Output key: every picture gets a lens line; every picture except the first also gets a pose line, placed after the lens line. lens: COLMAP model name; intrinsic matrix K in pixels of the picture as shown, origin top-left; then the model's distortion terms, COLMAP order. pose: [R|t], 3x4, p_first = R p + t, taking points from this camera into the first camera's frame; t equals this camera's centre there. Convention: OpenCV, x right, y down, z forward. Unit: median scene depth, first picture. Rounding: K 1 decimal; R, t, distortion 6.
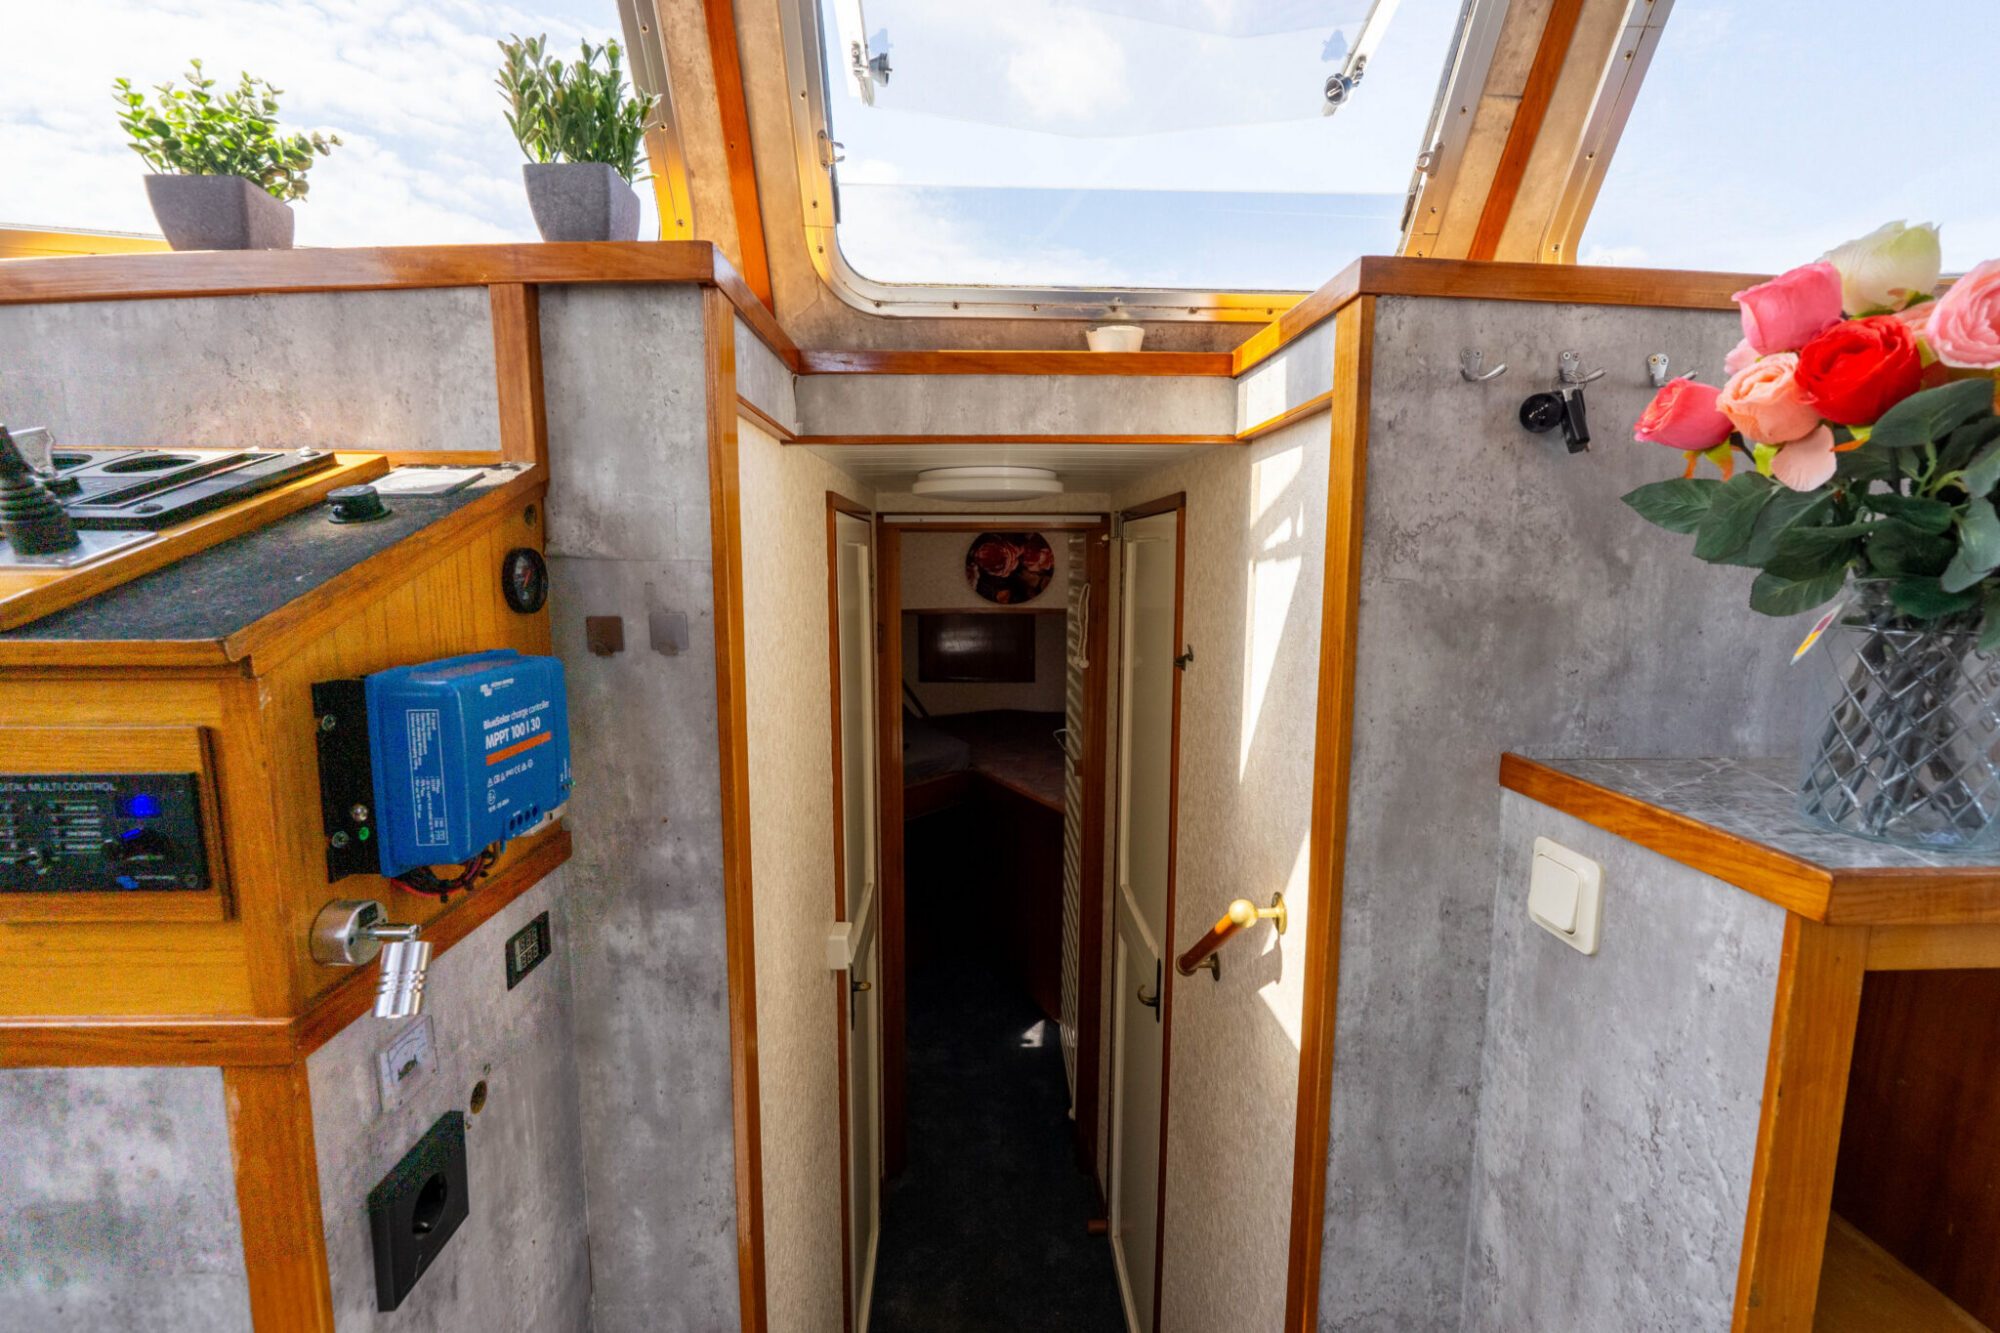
lens RADIAL K [[841.5, 0, 995.3], [0, 841.5, 657.9], [0, 0, 1]] dist [-0.004158, -0.000380]
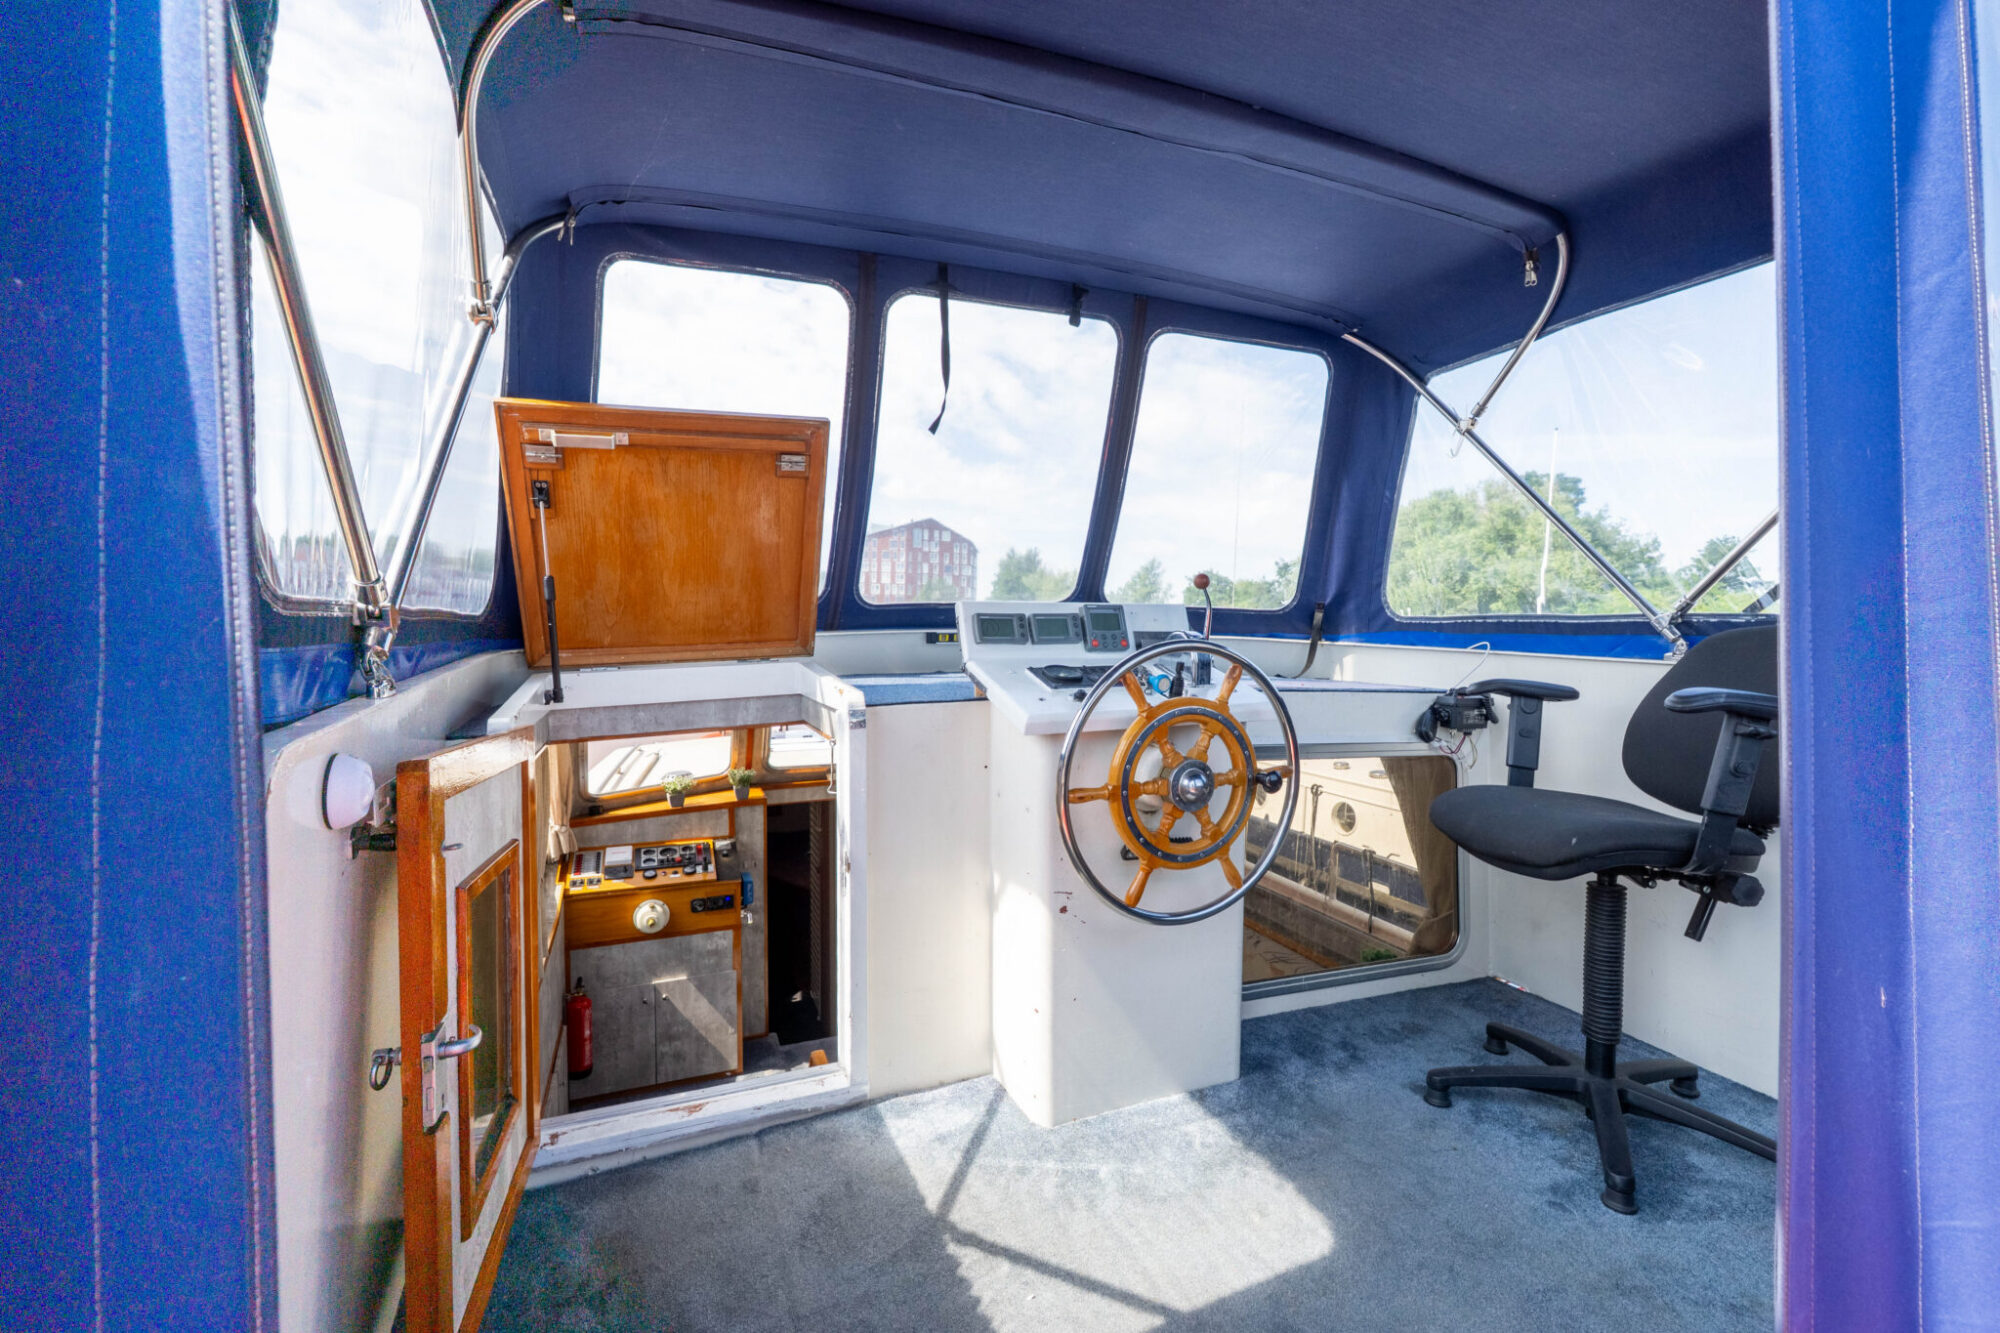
lens RADIAL K [[845.6, 0, 1002.2], [0, 845.6, 647.5], [0, 0, 1]] dist [-0.005591, -0.000147]
pose [[0.936528, -0.014853, 0.350279, -0.809385], [0.045447, 0.995816, -0.079284, -0.947381], [-0.347635, 0.090170, 0.933284, -4.997845]]
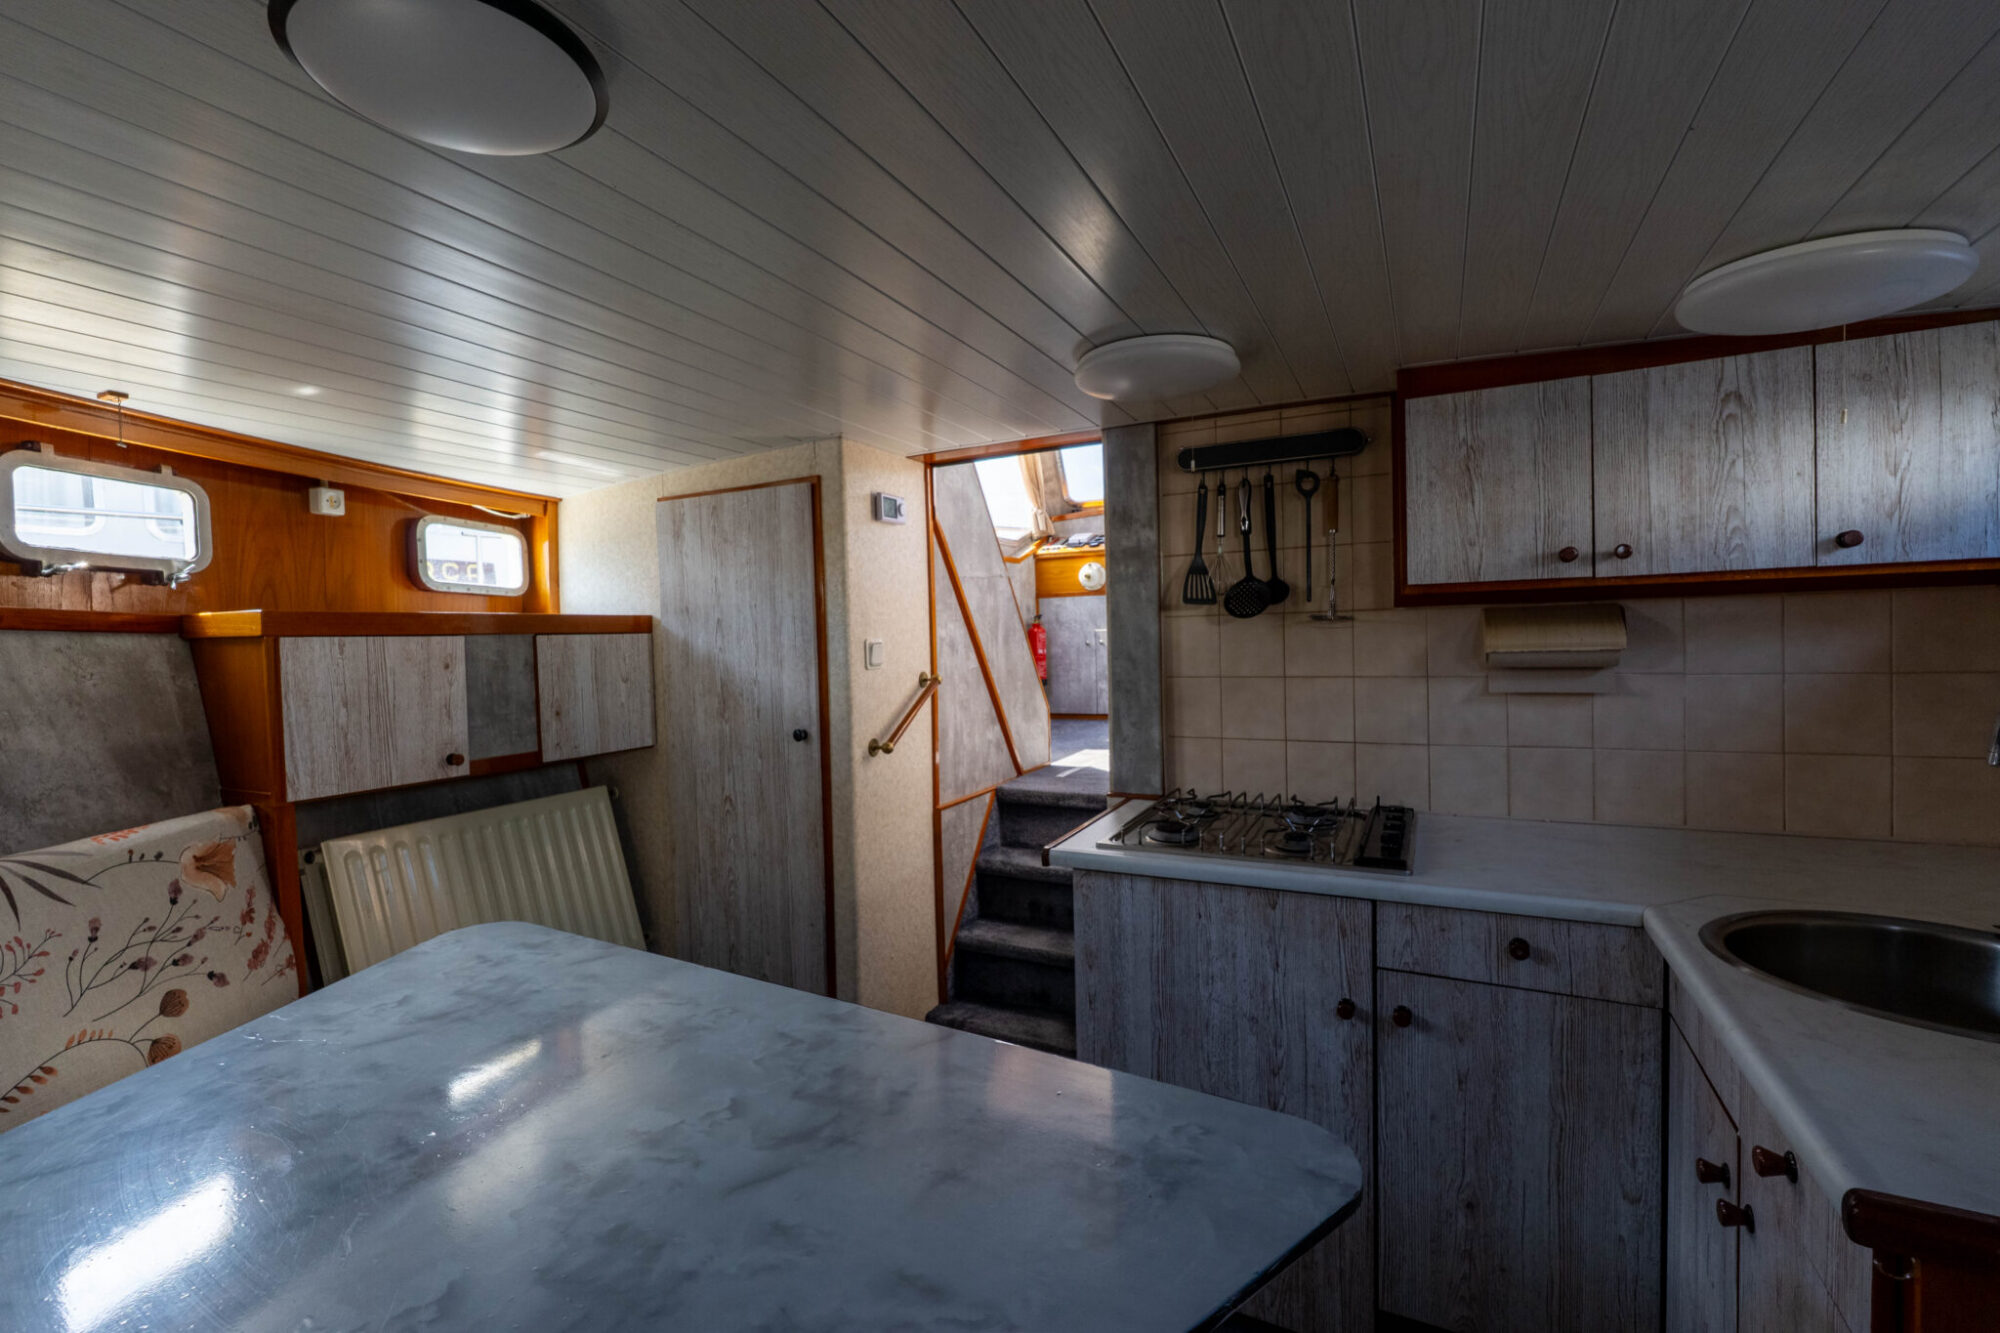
lens RADIAL K [[856.7, 0, 995.0], [0, 856.7, 657.3], [0, 0, 1]] dist [-0.003202, -0.000210]
pose [[0.873941, -0.015145, -0.485796, 1.406190], [-0.024039, 0.996944, -0.074325, 1.239657], [0.485437, 0.076634, 0.870906, -5.236273]]
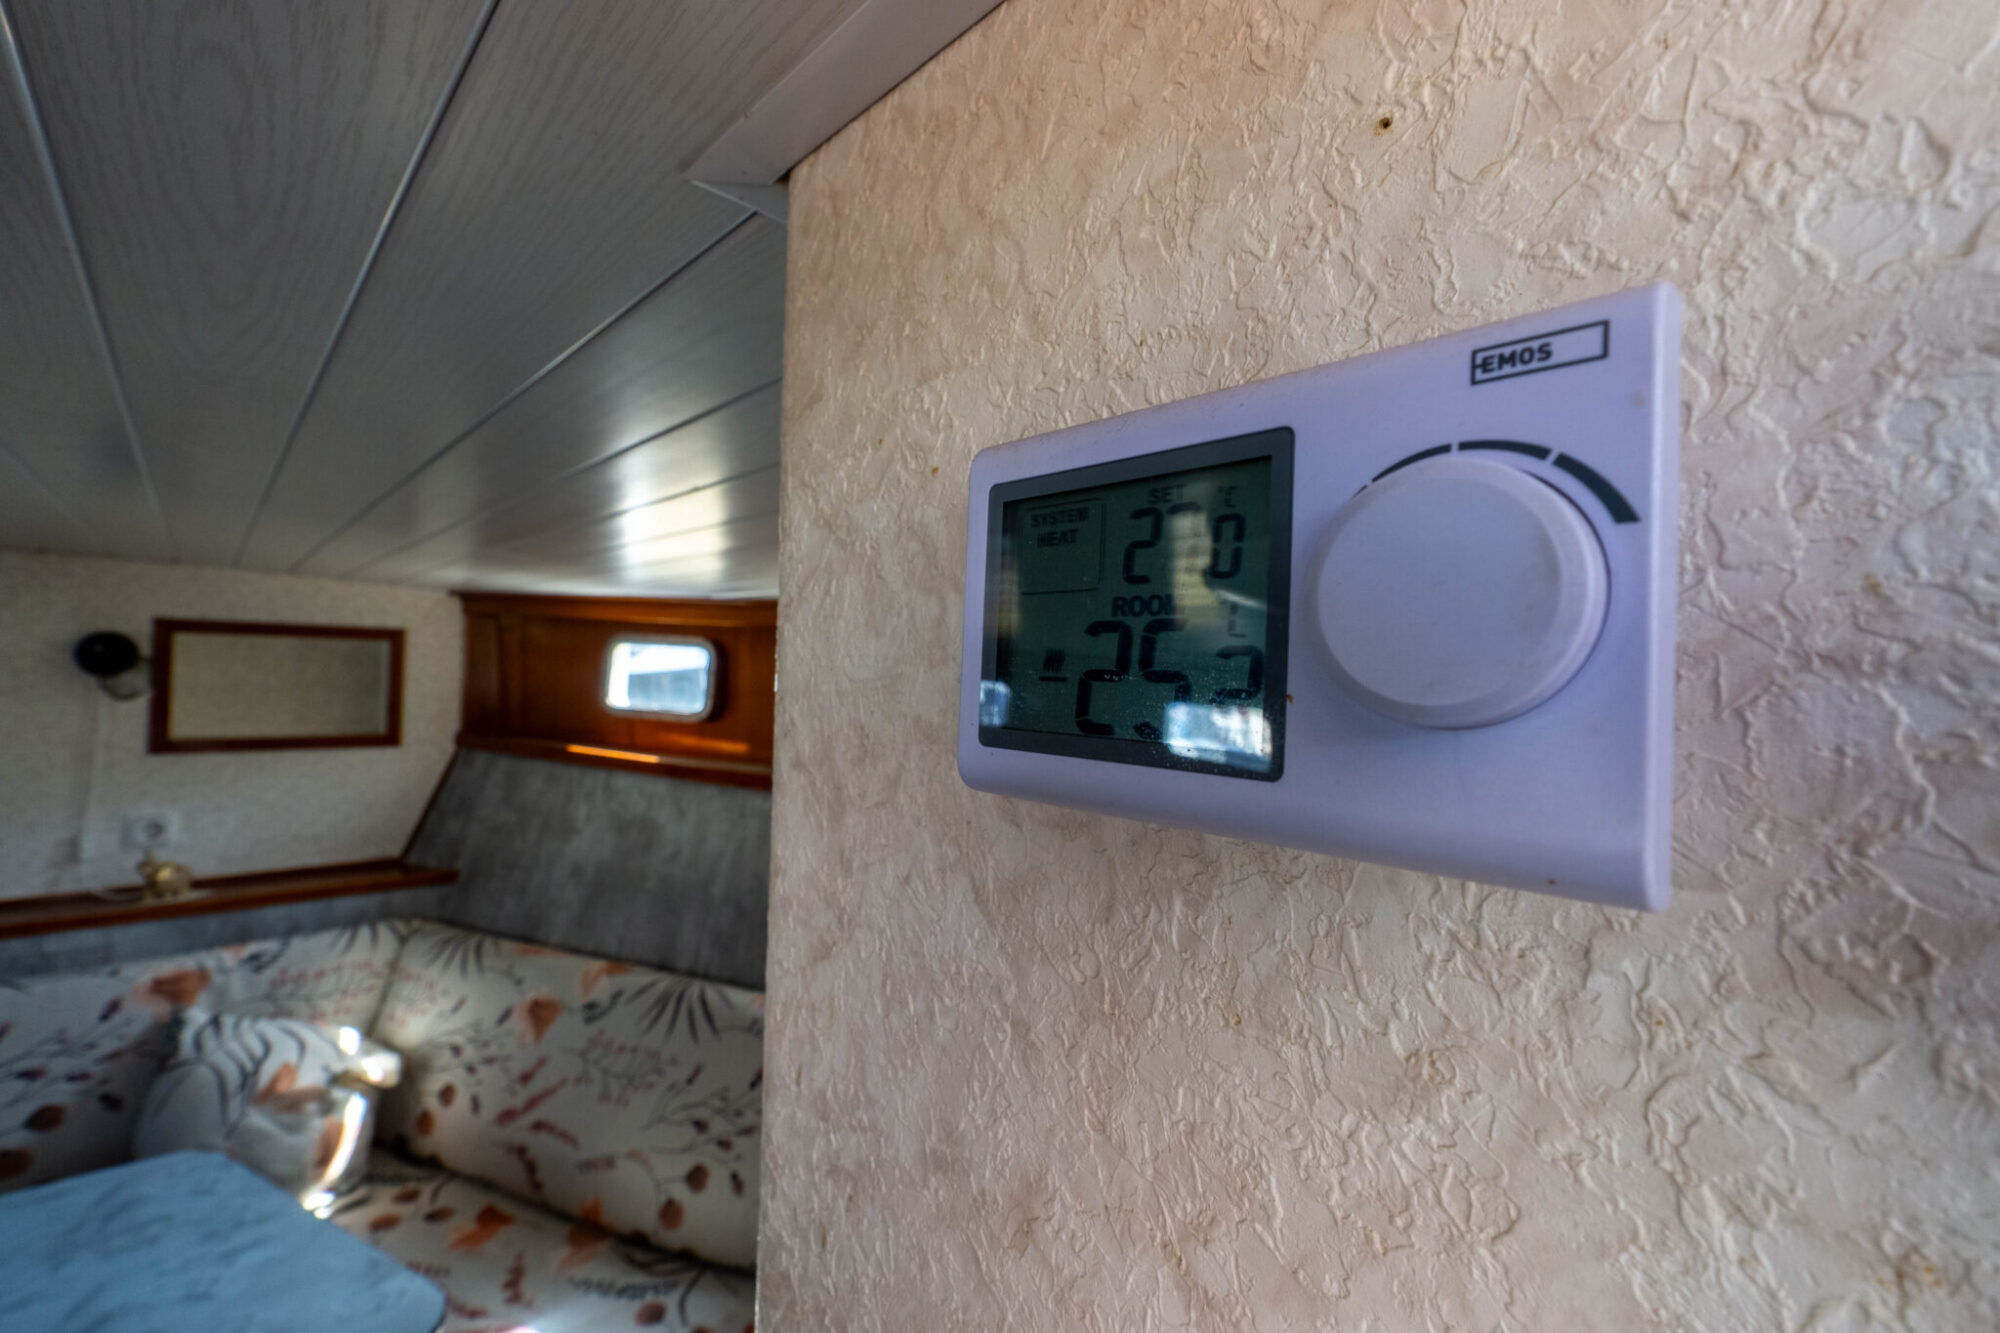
lens RADIAL K [[837.8, 0, 992.0], [0, 837.8, 657.3], [0, 0, 1]] dist [-0.002418, -0.001030]
pose [[-0.745423, -0.034003, -0.665724, -0.240396], [-0.103749, 0.992446, 0.065479, 0.493726], [0.658468, 0.117878, -0.743320, -2.678959]]
